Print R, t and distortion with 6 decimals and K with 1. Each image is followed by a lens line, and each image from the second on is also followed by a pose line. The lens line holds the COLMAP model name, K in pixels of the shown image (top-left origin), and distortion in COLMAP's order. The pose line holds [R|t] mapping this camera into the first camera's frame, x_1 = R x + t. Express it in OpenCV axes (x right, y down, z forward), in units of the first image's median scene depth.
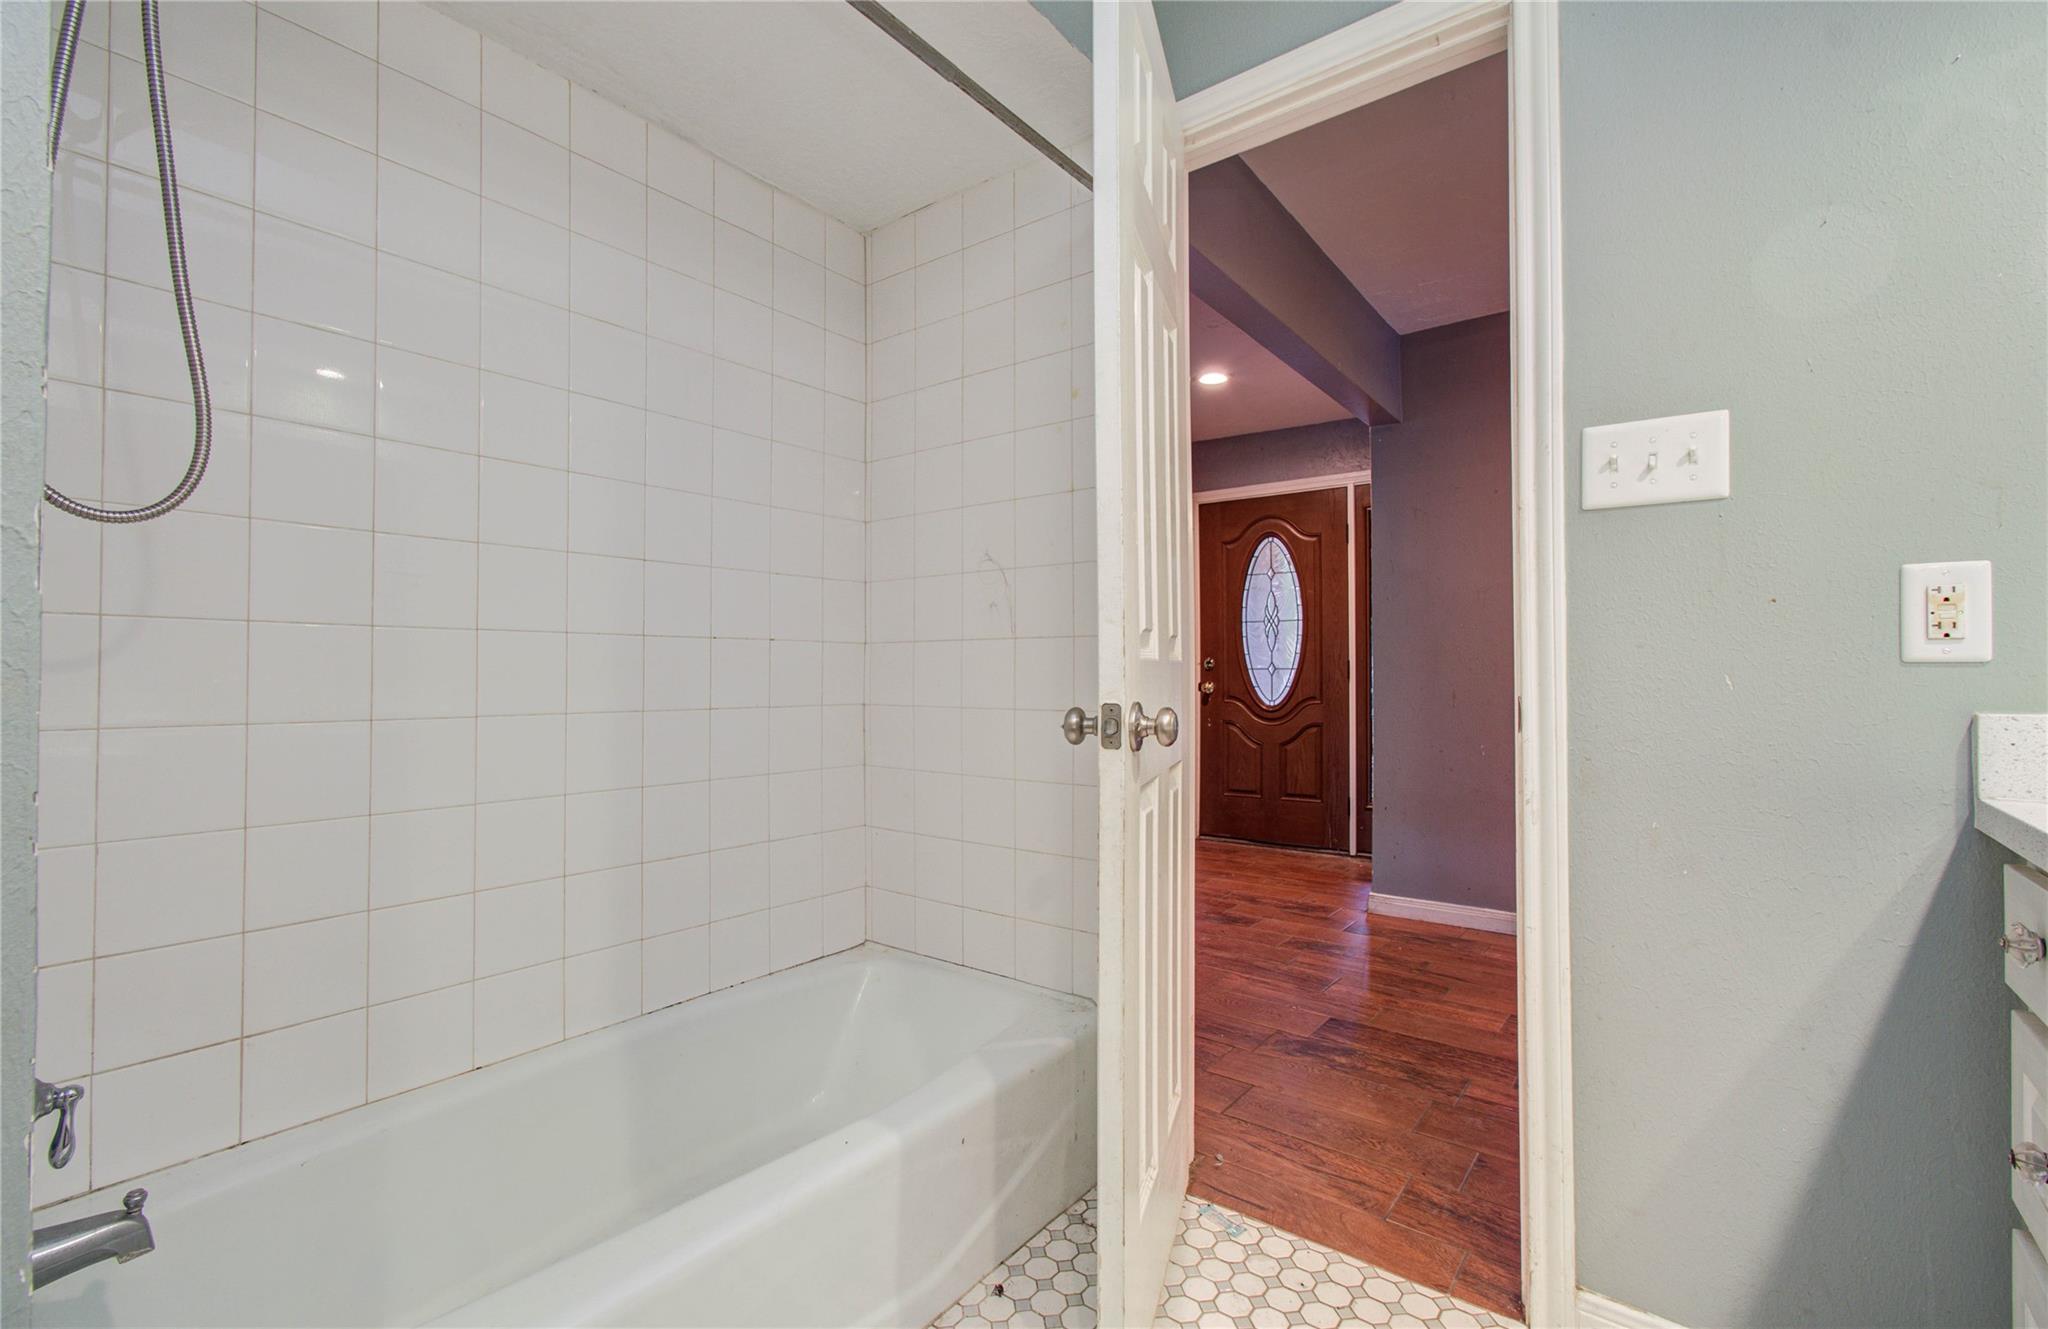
lens RADIAL K [[889.1, 0, 1025.5], [0, 889.1, 653.3], [0, 0, 1]] dist [-0.008489, 0.000995]
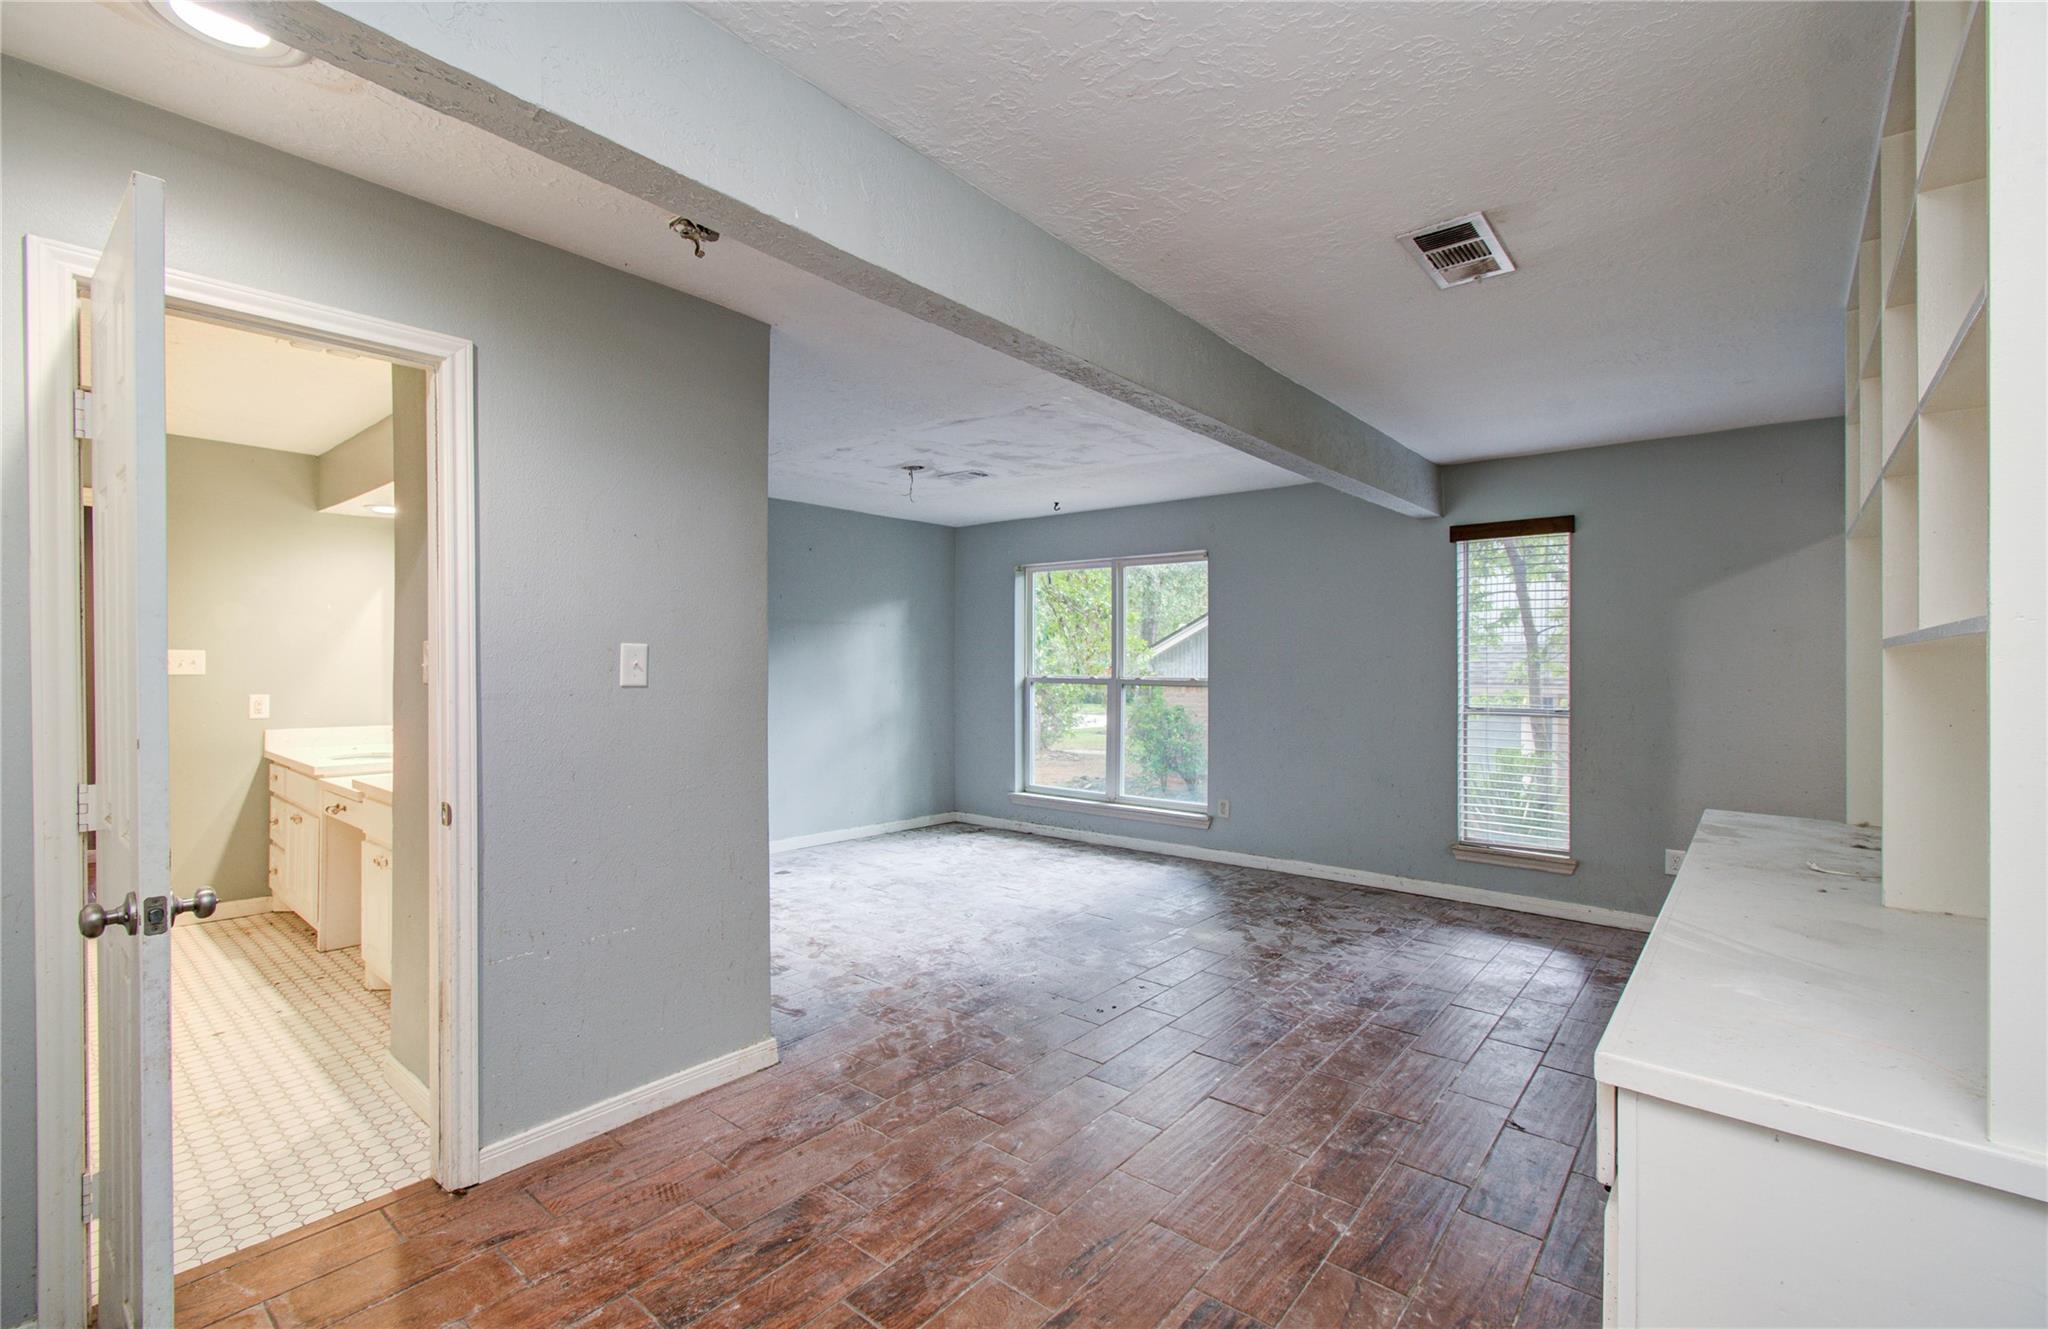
lens RADIAL K [[889.1, 0, 1028.8], [0, 889.1, 659.1], [0, 0, 1]] dist [-0.008489, 0.000995]
pose [[0.023201, 0.006125, 0.999712, -2.950674], [-0.022692, 0.999727, -0.005598, -0.321620], [-0.999473, -0.022555, 0.023334, -2.640218]]
